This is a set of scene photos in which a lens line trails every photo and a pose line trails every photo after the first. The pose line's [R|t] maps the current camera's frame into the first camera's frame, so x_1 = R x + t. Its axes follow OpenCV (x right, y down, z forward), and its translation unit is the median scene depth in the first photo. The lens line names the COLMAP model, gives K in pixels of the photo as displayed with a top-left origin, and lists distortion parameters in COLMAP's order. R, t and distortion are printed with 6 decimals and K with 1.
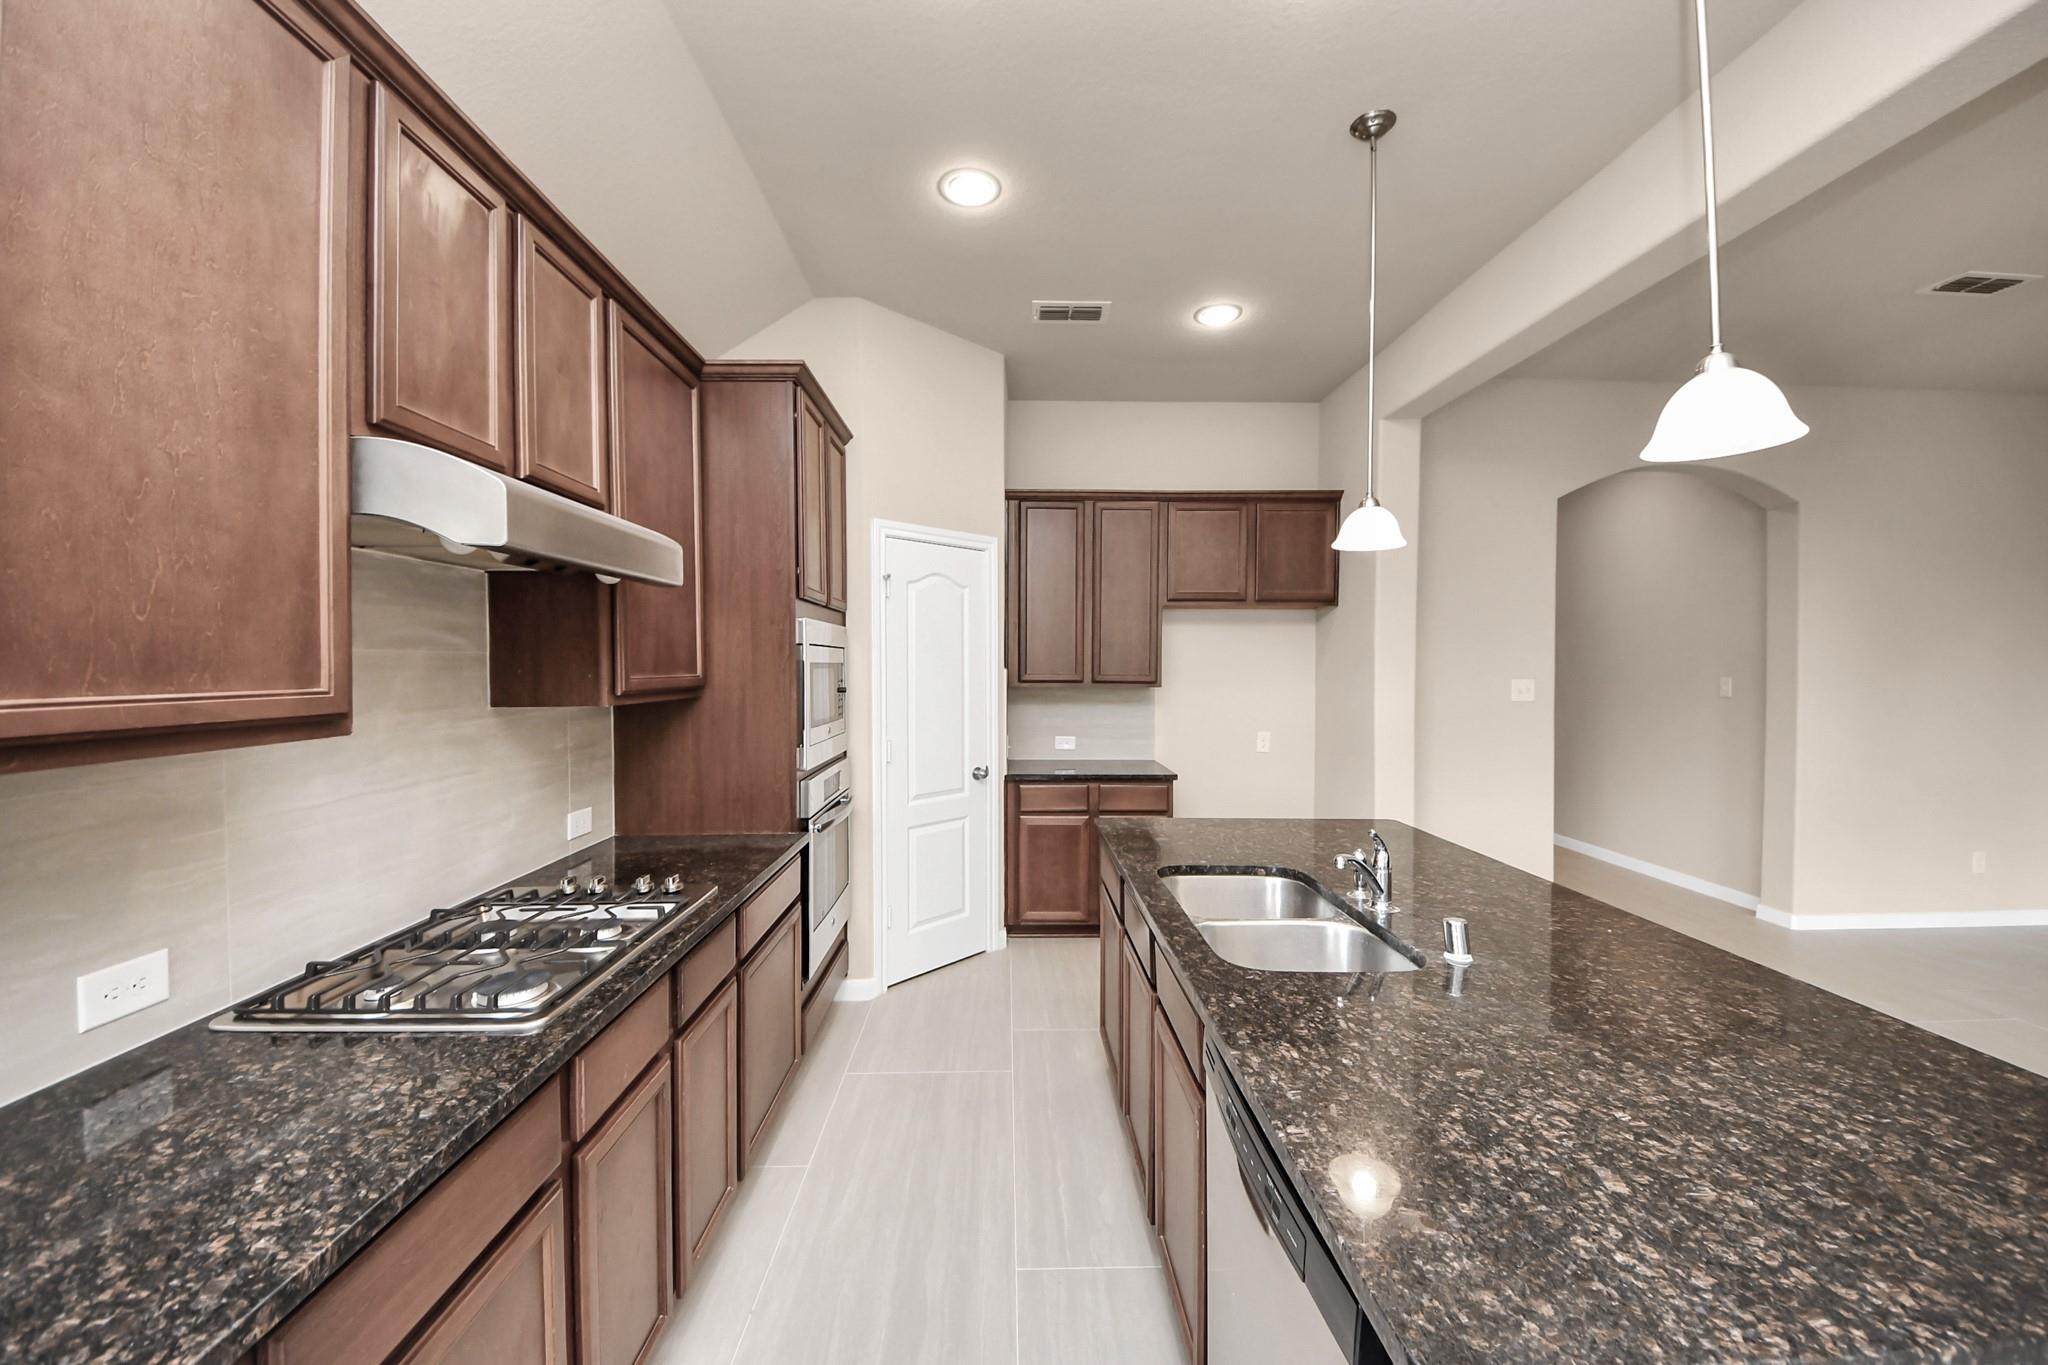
lens RADIAL K [[727.4, 0, 1020.1], [0, 727.4, 665.5], [0, 0, 1]] dist [-0.000055, -0.000005]
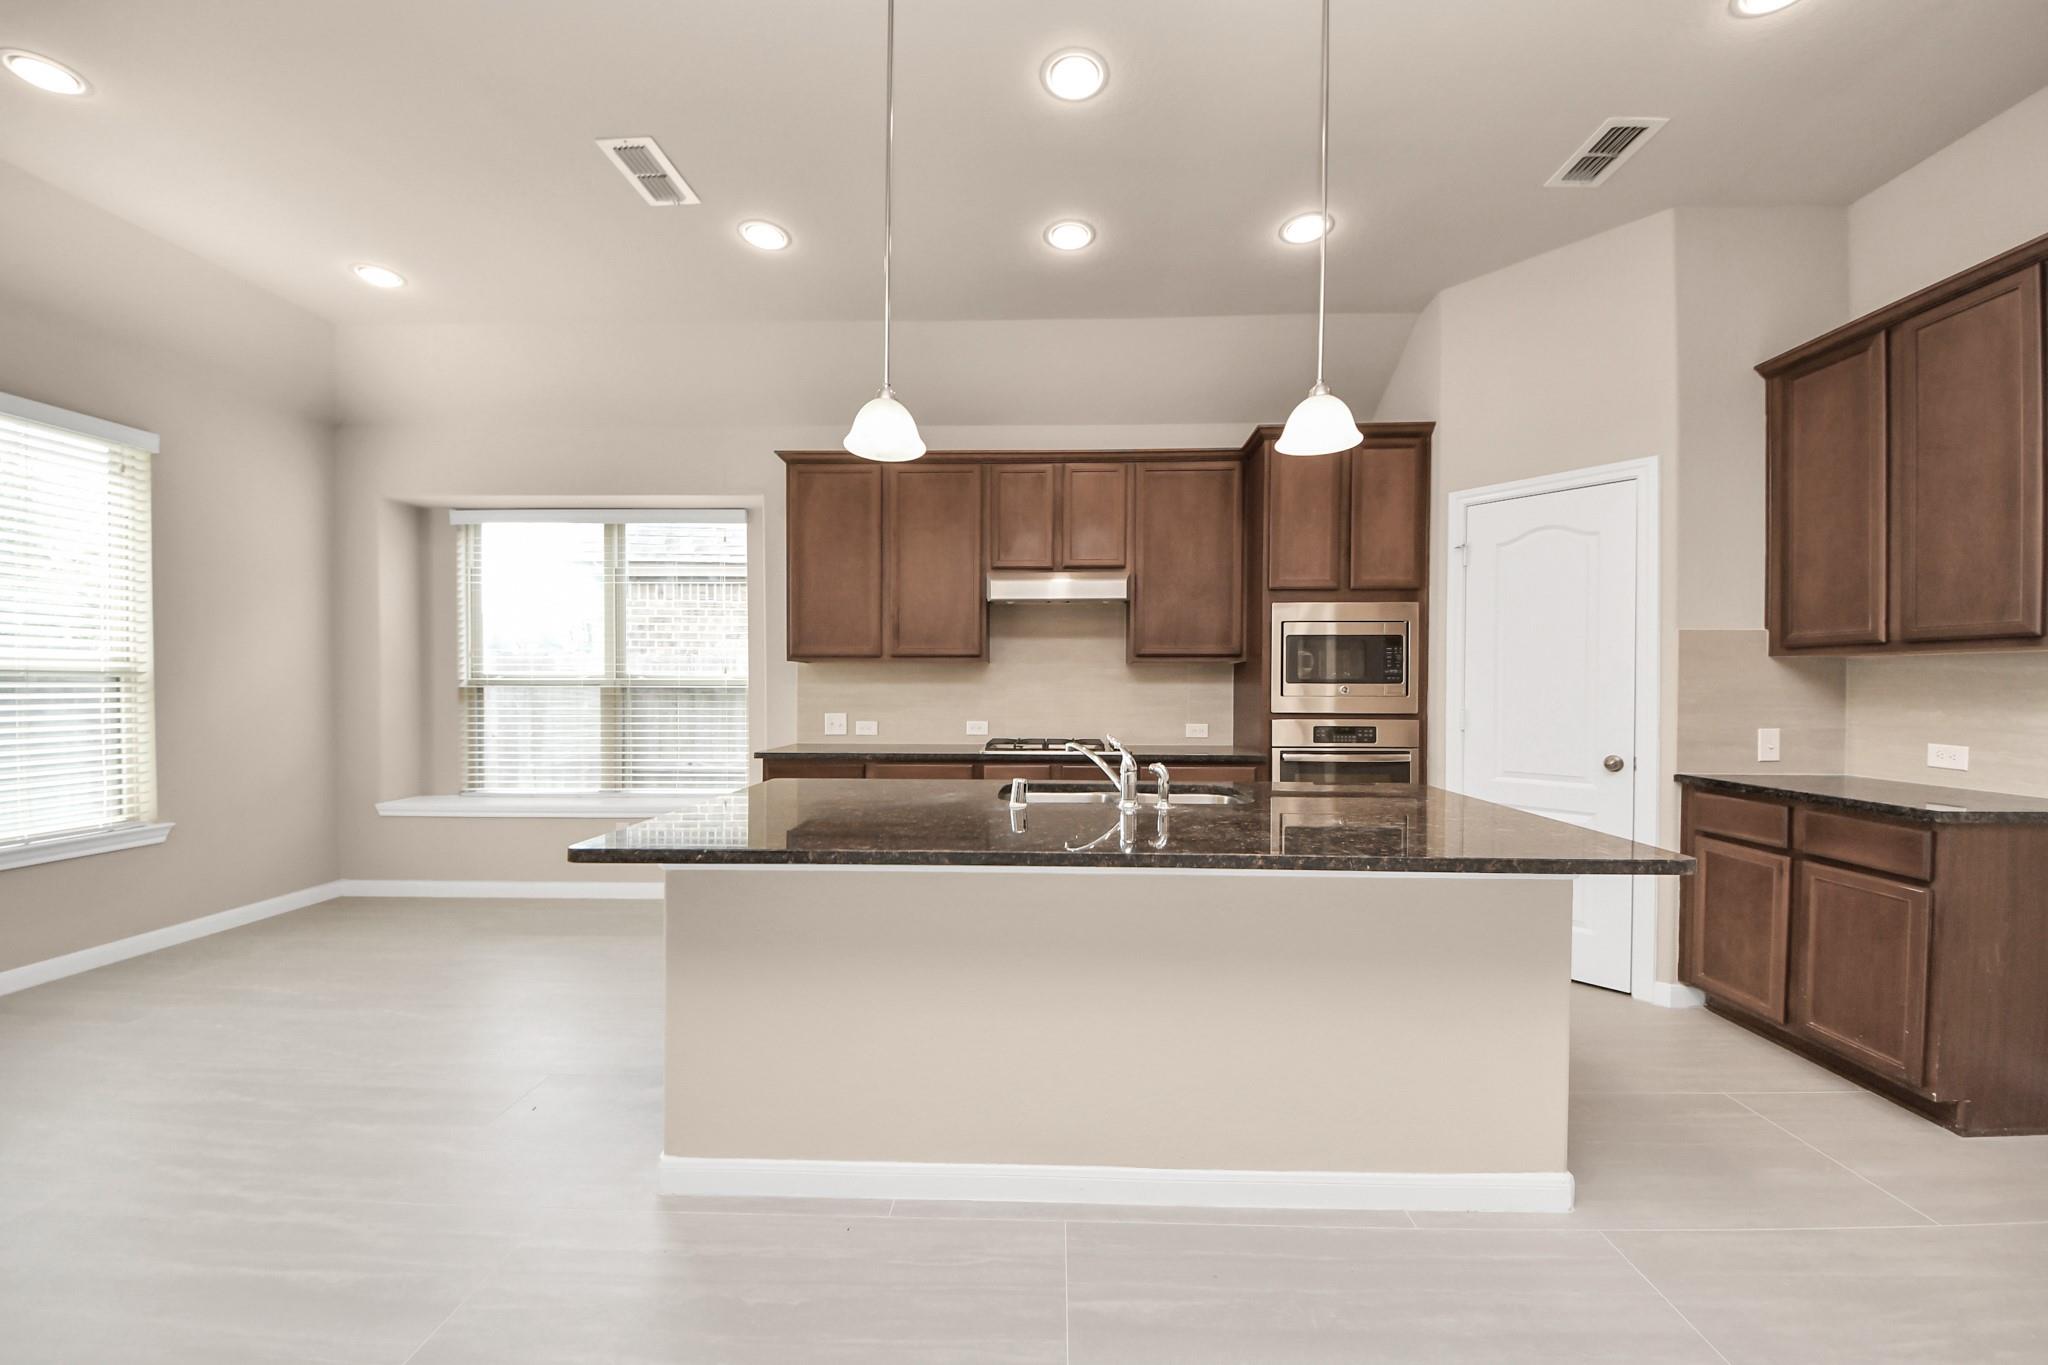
lens RADIAL K [[710.1, 0, 1024.0], [0, 710.1, 682.5], [0, 0, 1]] dist [0.000138, 0.000034]
pose [[-0.049358, -0.004361, -0.998772, 0.751142], [0.003397, 0.999984, -0.004534, 0.061453], [0.998775, -0.003616, -0.049343, 0.396564]]
